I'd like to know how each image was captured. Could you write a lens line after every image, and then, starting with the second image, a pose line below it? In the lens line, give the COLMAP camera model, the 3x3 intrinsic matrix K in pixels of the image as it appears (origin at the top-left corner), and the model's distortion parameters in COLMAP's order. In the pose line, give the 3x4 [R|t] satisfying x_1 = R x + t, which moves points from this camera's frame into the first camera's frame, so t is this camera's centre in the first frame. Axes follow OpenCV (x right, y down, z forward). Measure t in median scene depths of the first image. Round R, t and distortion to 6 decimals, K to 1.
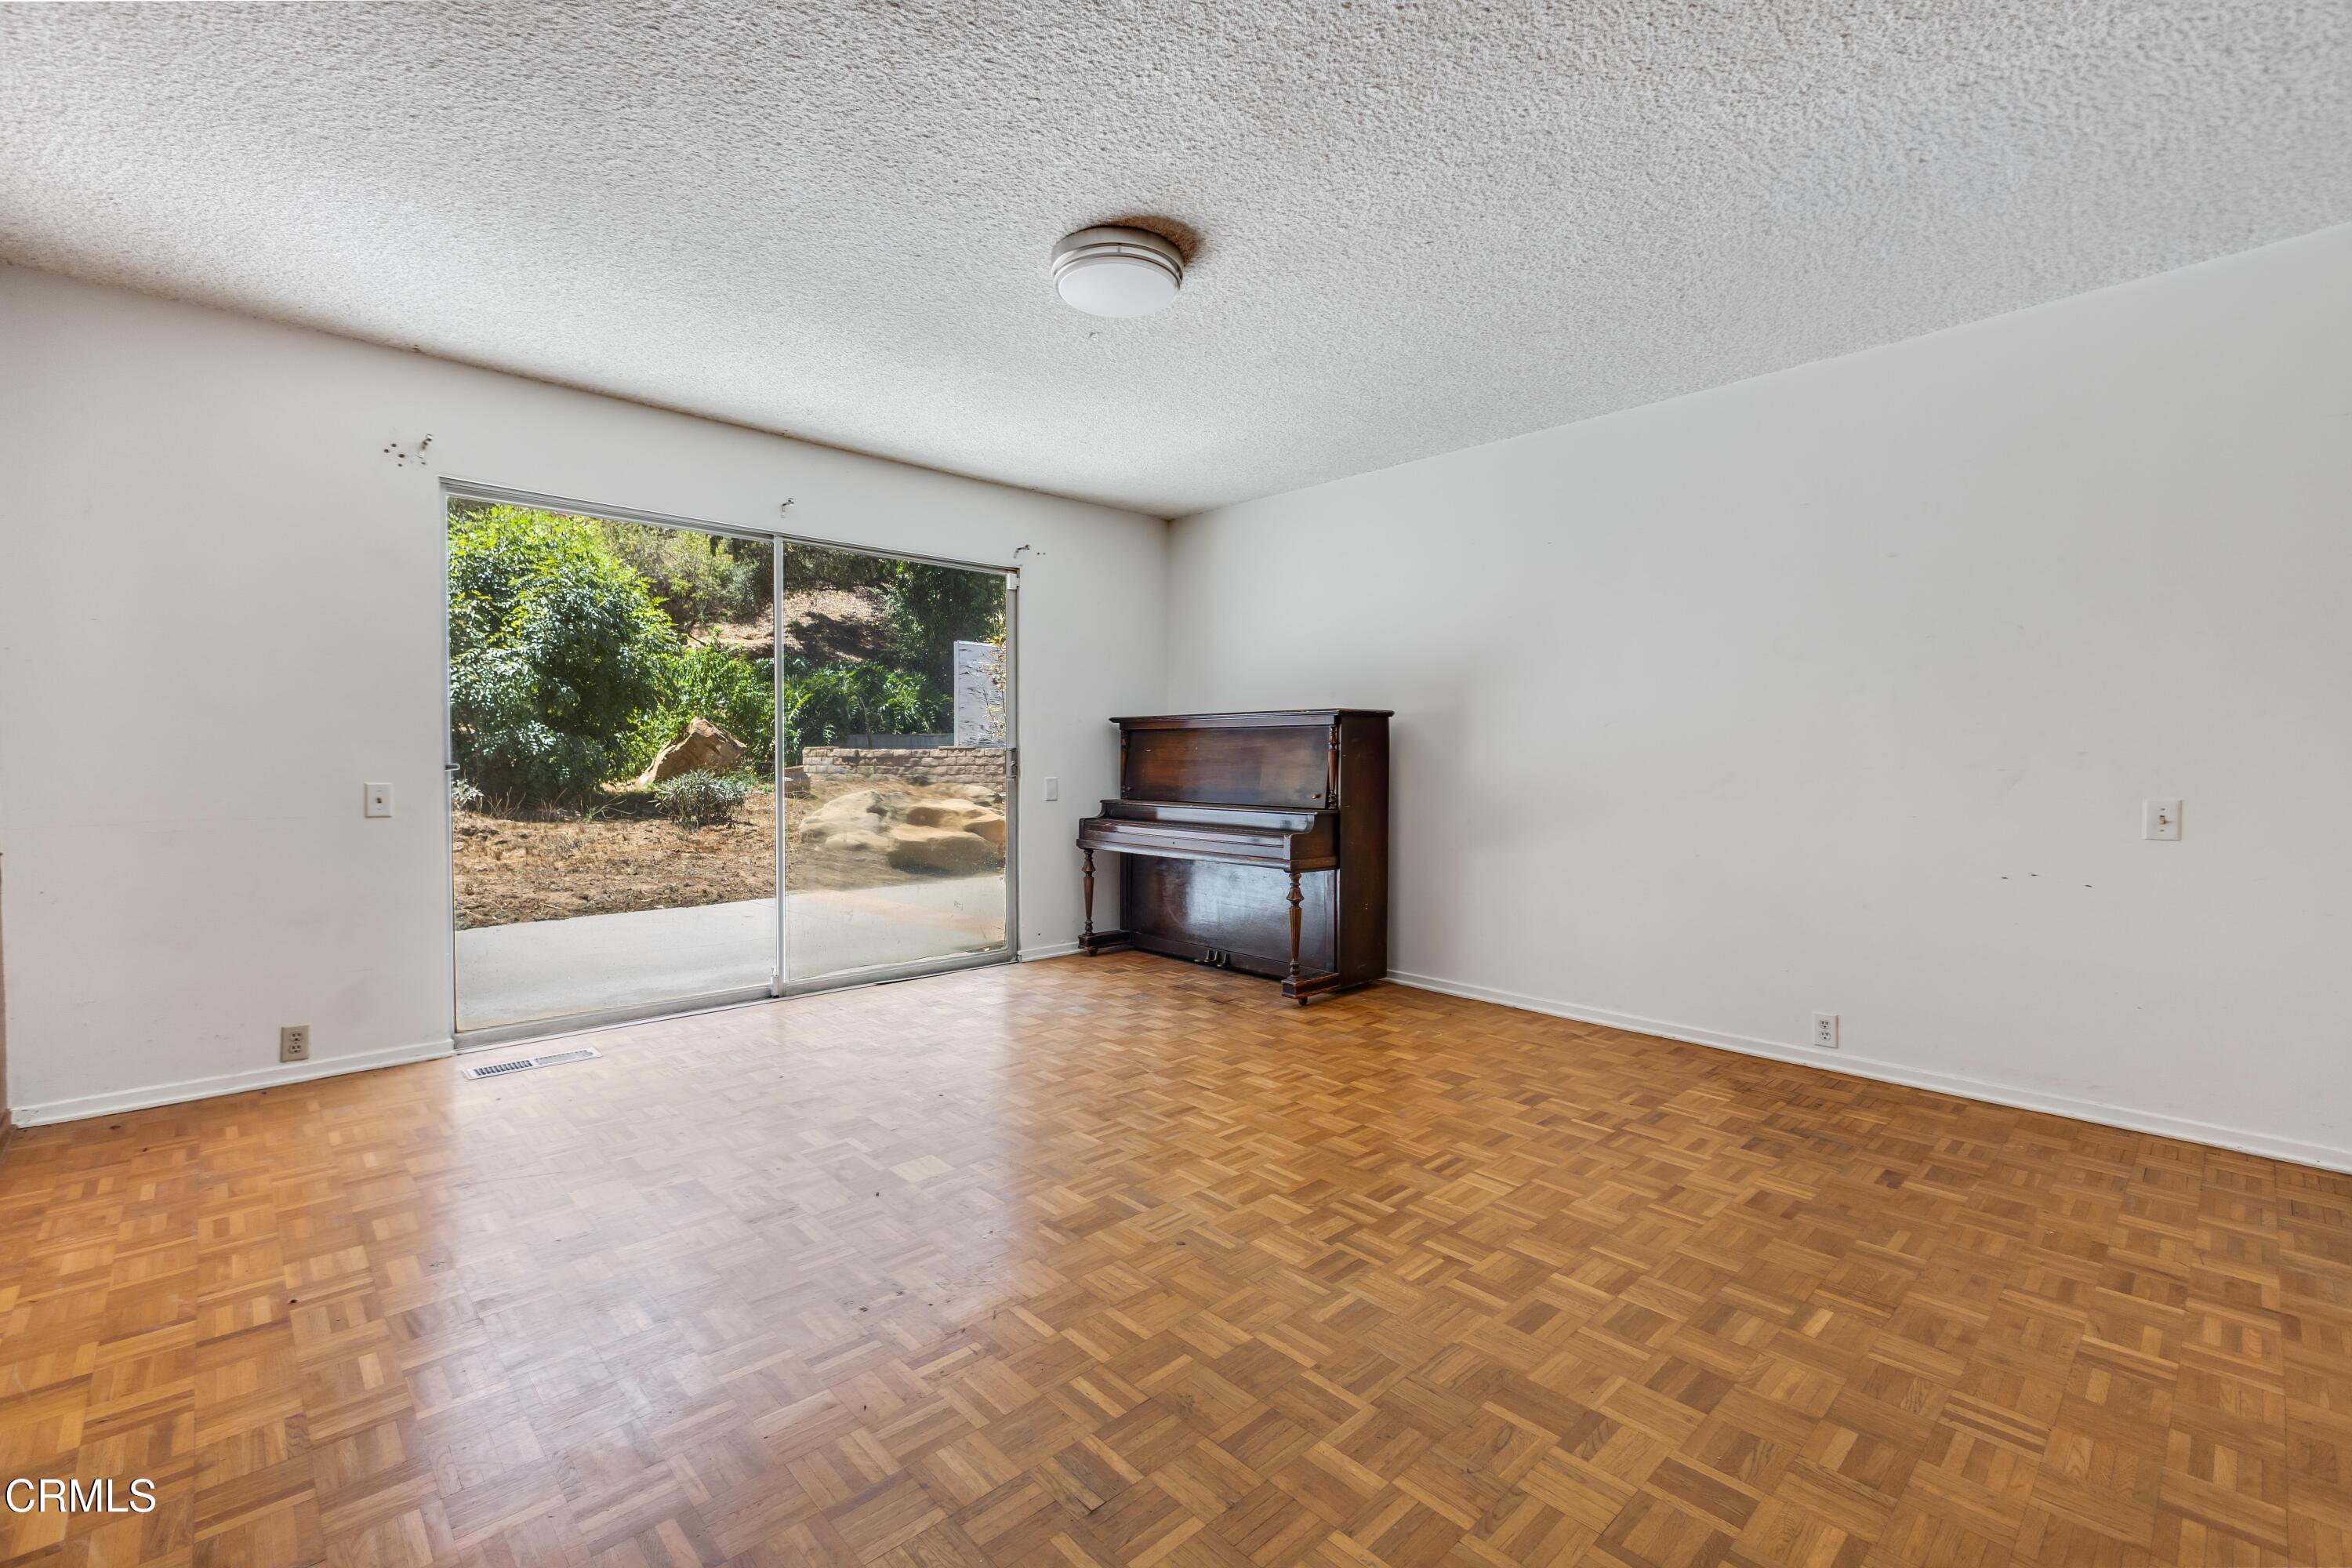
lens RADIAL K [[1029.4, 0, 1170.7], [0, 1029.4, 775.8], [0, 0, 1]] dist [0.010314, -0.000336]
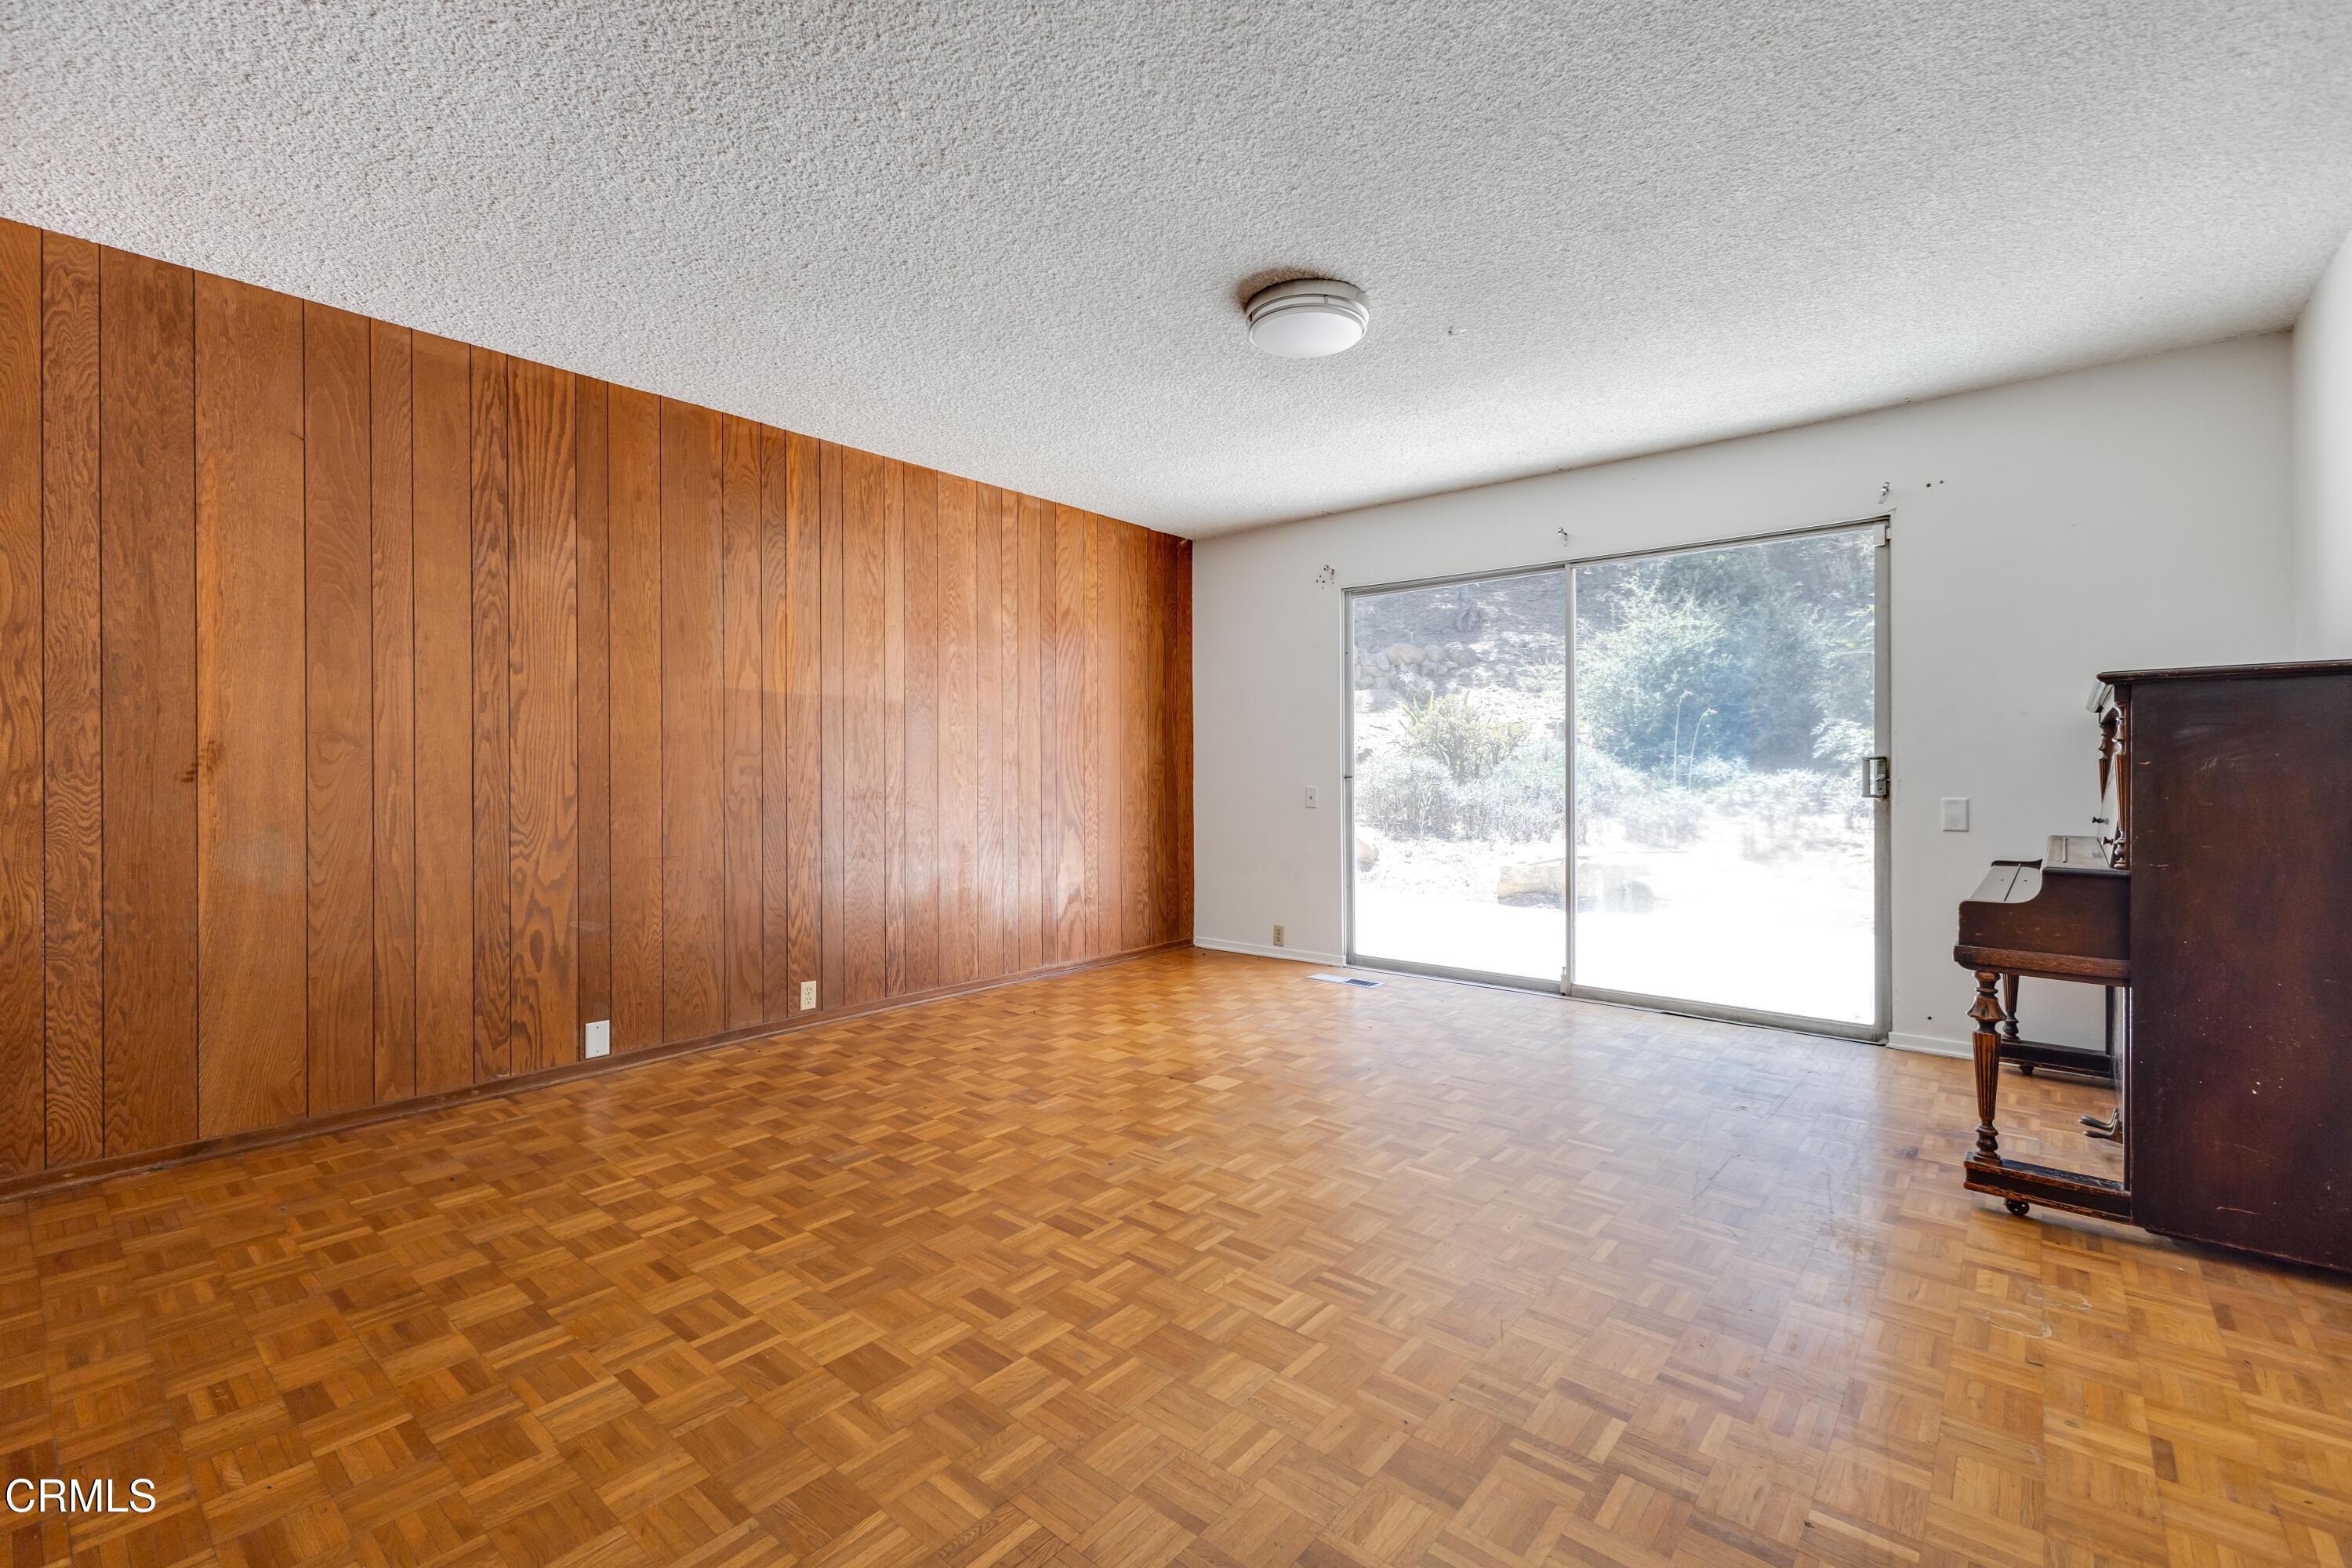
lens RADIAL K [[1029.4, 0, 1172.1], [0, 1029.4, 776.6], [0, 0, 1]] dist [0.010314, -0.000336]
pose [[0.092097, 0.002892, -0.995746, 1.170017], [-0.018037, 0.999837, 0.001236, -0.010089], [0.995587, 0.017846, 0.092135, 0.897321]]
